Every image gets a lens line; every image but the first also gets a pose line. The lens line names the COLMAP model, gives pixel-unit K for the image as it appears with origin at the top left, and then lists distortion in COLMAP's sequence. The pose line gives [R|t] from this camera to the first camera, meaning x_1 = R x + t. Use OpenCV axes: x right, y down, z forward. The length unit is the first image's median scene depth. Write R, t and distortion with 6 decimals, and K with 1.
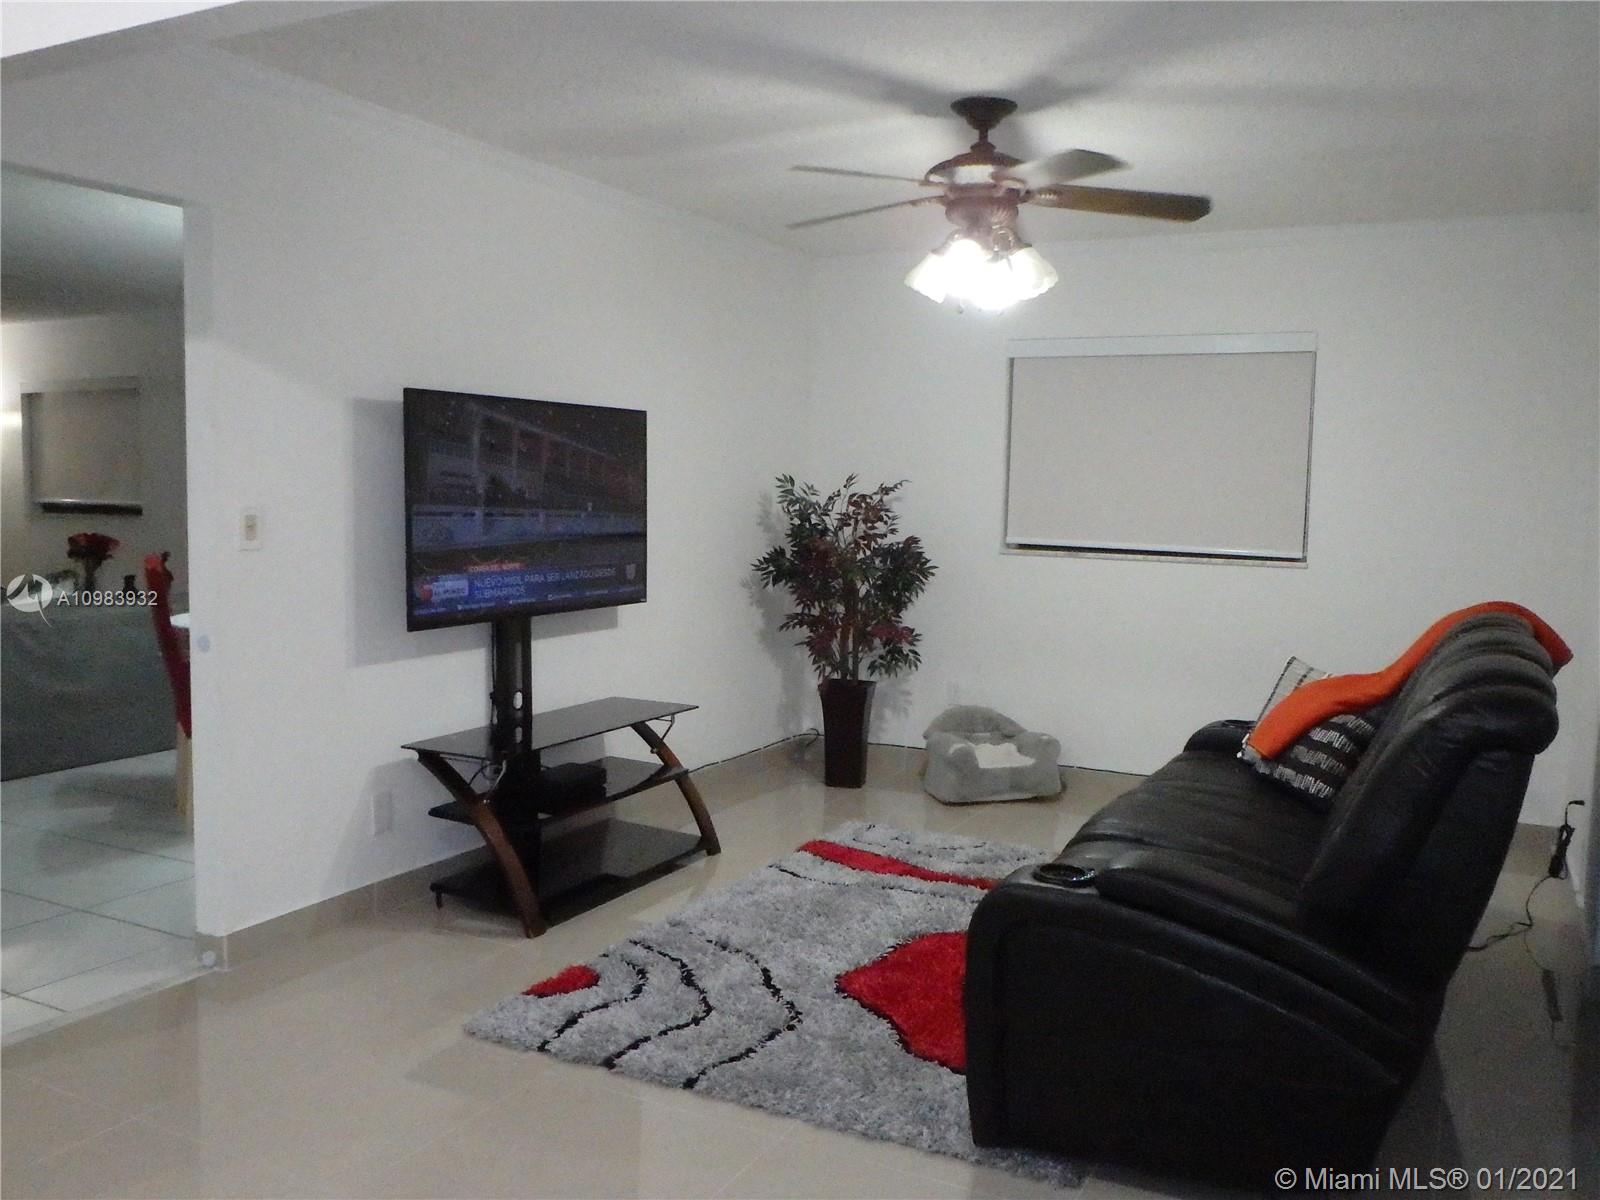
lens RADIAL K [[1338.8, 0, 805.1], [0, 1338.8, 608.7], [0, 0, 1]] dist [0.007944, -0.015260]
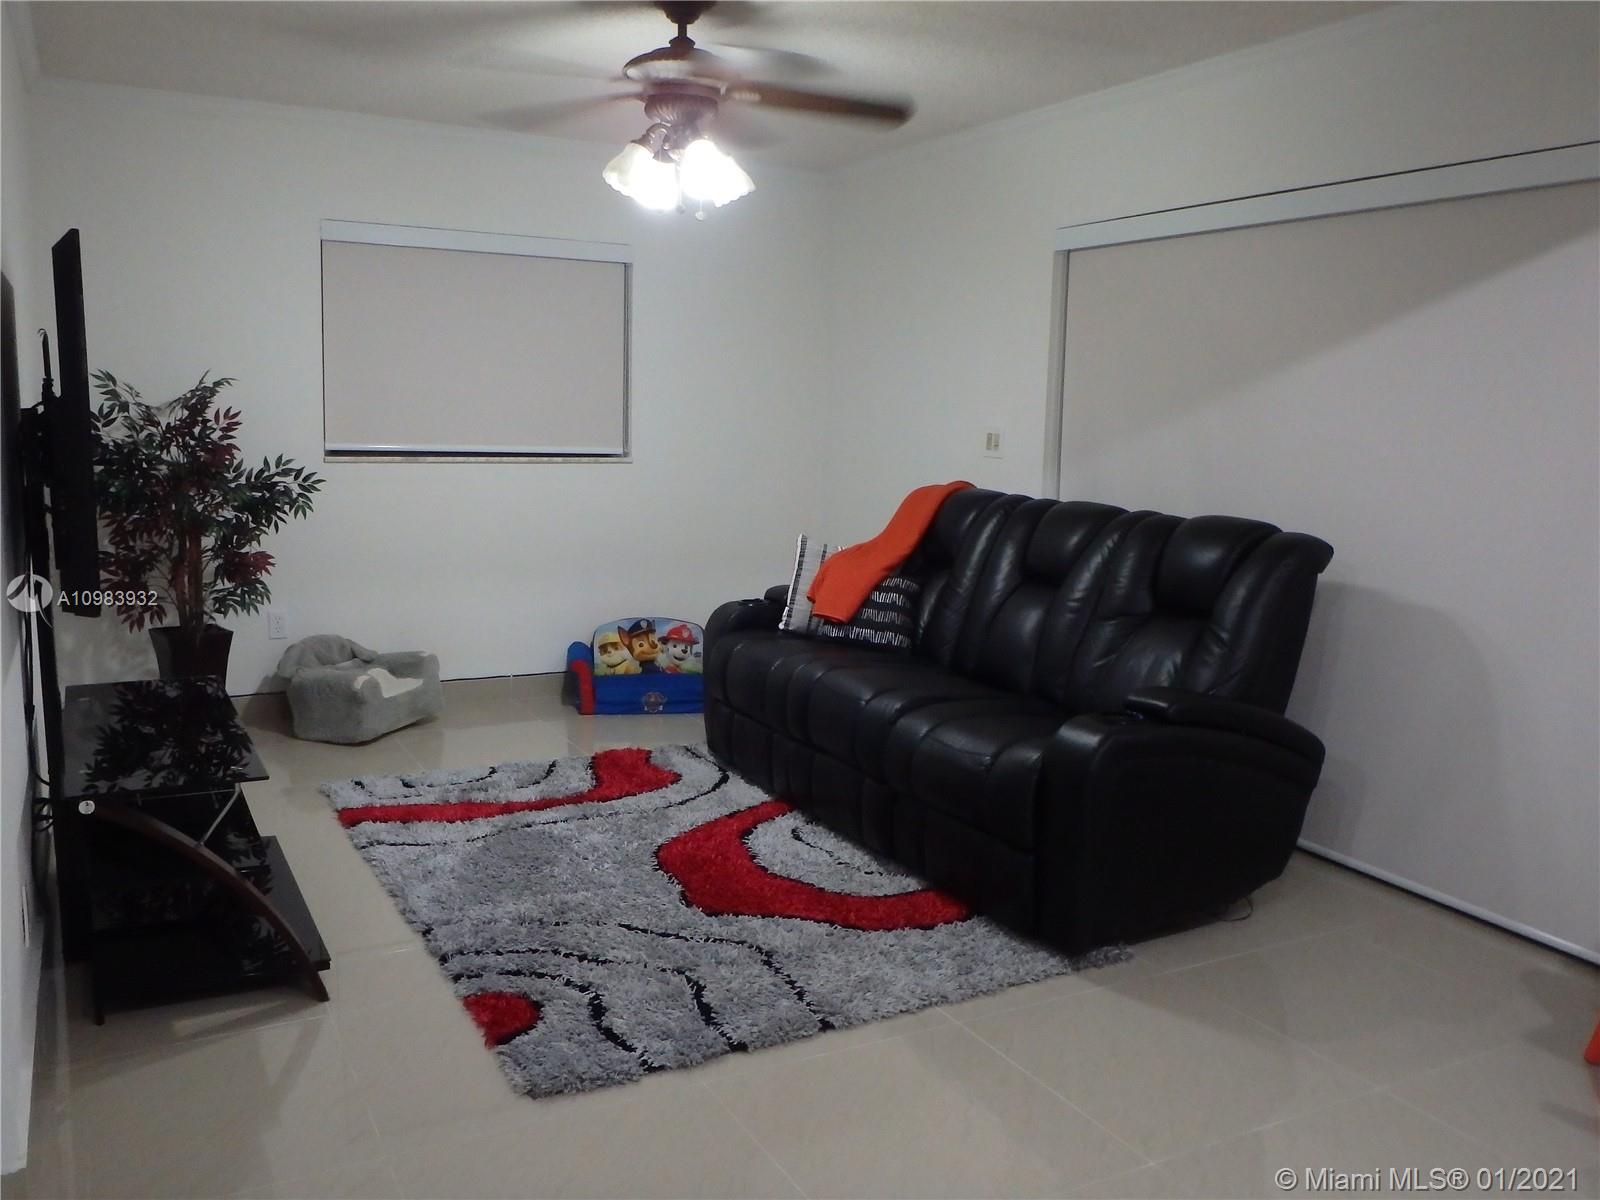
lens RADIAL K [[1338.8, 0, 801.4], [0, 1338.8, 591.8], [0, 0, 1]] dist [0.007944, -0.015260]
pose [[0.559996, -0.124403, 0.819102, -0.605974], [0.065727, 0.992217, 0.105759, -0.041653], [-0.825884, -0.005387, 0.563814, 0.337886]]
